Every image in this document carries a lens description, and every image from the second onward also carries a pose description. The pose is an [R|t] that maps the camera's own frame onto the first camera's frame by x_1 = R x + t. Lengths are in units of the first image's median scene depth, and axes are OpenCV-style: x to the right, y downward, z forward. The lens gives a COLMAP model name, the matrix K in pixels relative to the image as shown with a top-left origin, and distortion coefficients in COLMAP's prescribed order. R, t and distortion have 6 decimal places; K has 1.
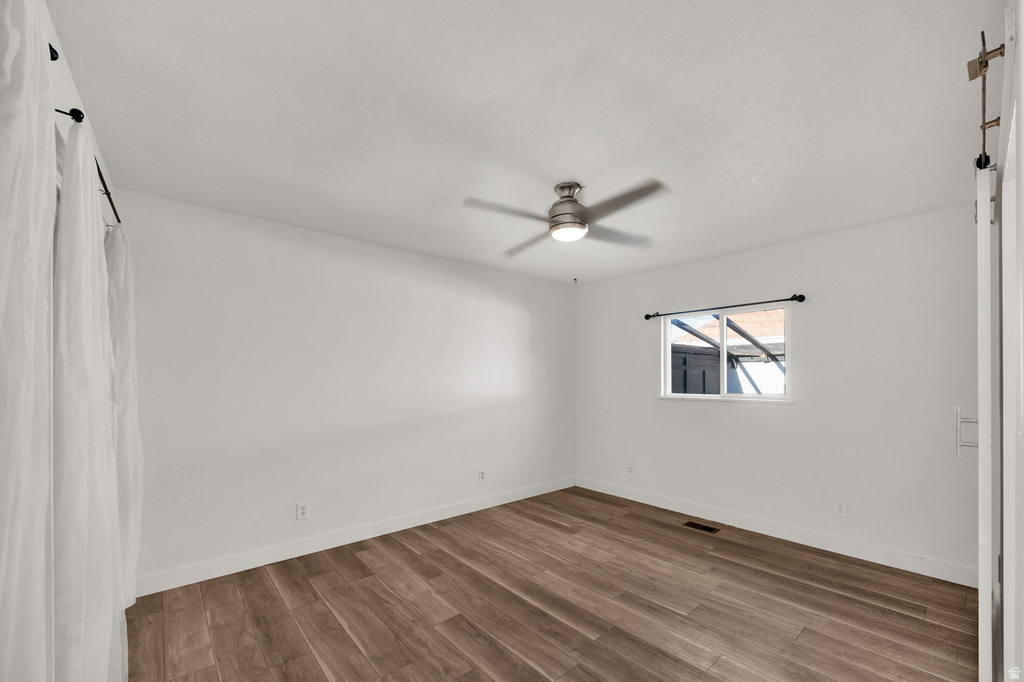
lens RADIAL K [[419.3, 0, 532.6], [0, 419.3, 379.0], [0, 0, 1]] dist [-0.000770, -0.000137]
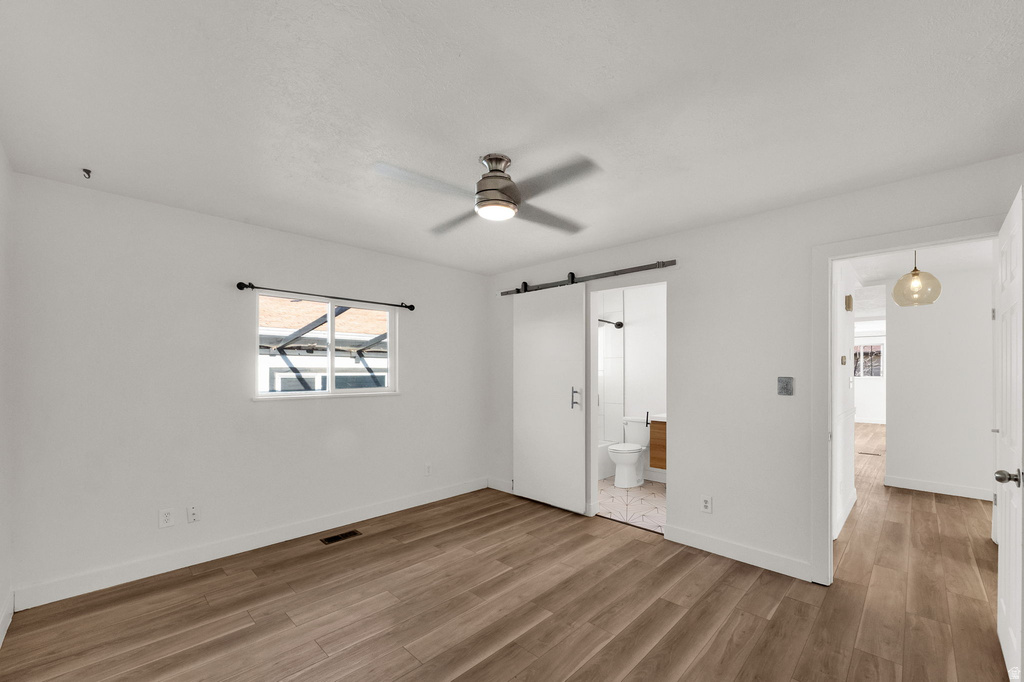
lens RADIAL K [[414.6, 0, 541.6], [0, 414.6, 371.7], [0, 0, 1]] dist [-0.001417, -0.000126]
pose [[-0.092952, 0.000756, 0.995670, -0.645830], [0.001593, 0.999999, -0.000610, -0.004186], [-0.995669, 0.001530, -0.092953, 0.788004]]
